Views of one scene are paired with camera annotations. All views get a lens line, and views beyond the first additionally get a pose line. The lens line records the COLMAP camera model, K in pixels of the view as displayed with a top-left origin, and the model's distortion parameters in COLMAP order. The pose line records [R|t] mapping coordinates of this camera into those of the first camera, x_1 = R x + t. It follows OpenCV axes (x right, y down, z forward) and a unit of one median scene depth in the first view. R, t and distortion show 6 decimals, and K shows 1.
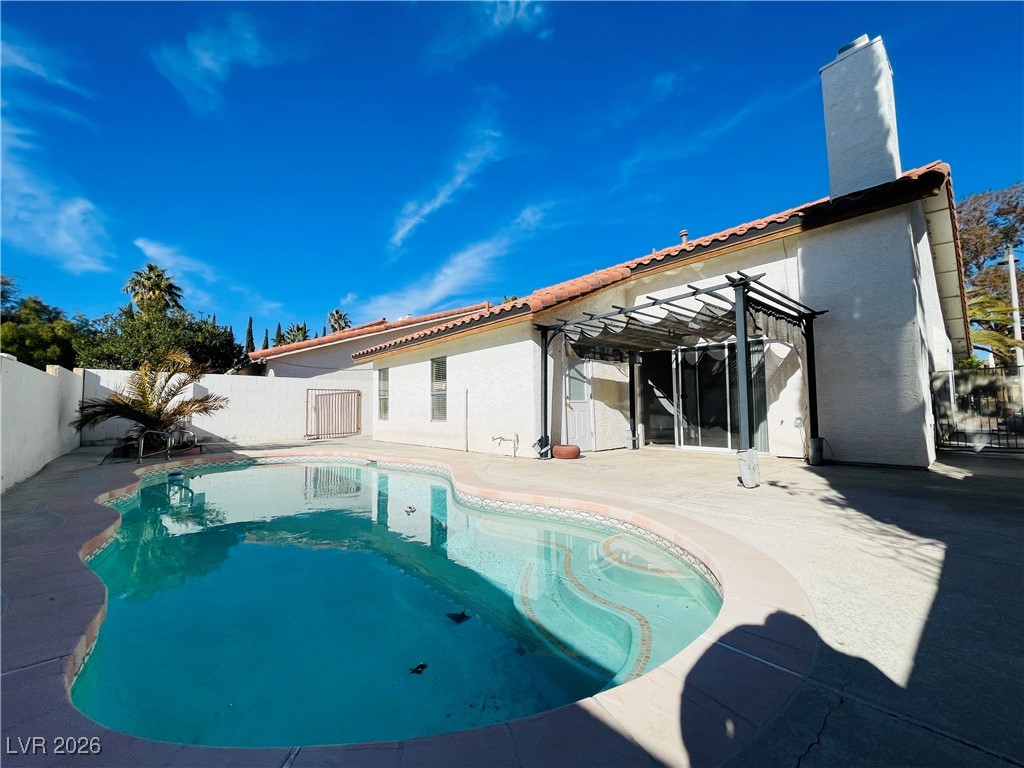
lens RADIAL K [[411.9, 0, 515.9], [0, 411.9, 387.6], [0, 0, 1]] dist [0.002051, -0.004699]
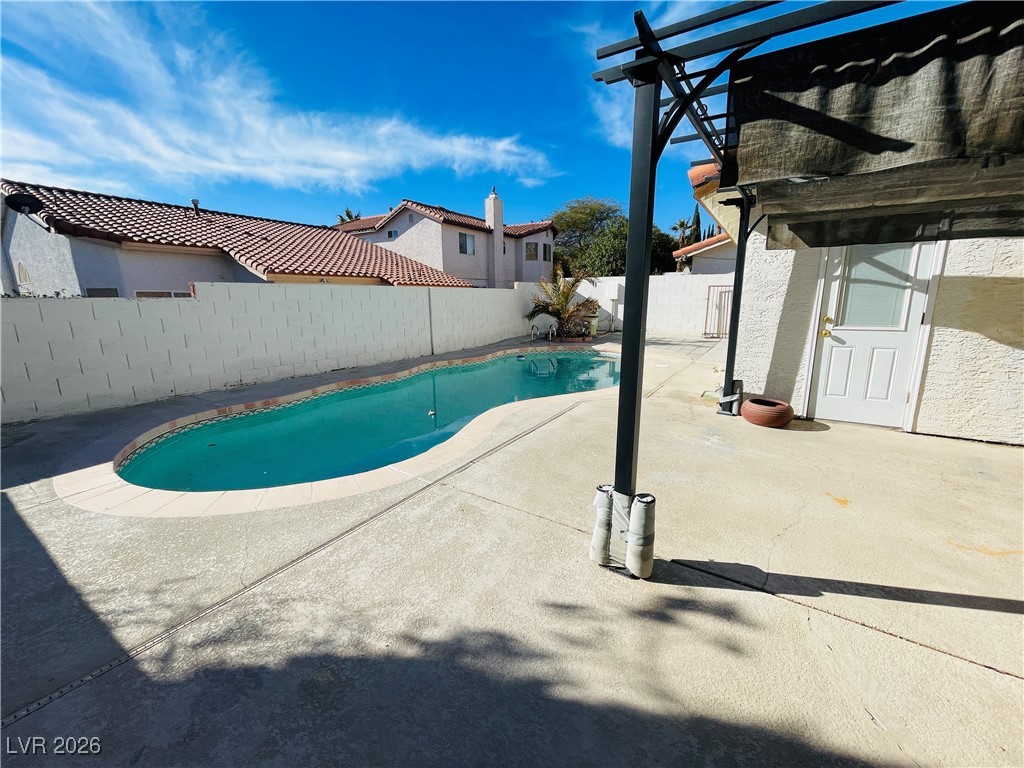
lens RADIAL K [[412.9, 0, 512.7], [0, 412.9, 385.2], [0, 0, 1]] dist [0.001020, 0.000640]
pose [[0.286807, 0.214804, -0.933596, 0.484761], [0.053225, 0.969459, 0.239406, -0.041309], [0.956509, -0.118354, 0.266614, 0.404794]]
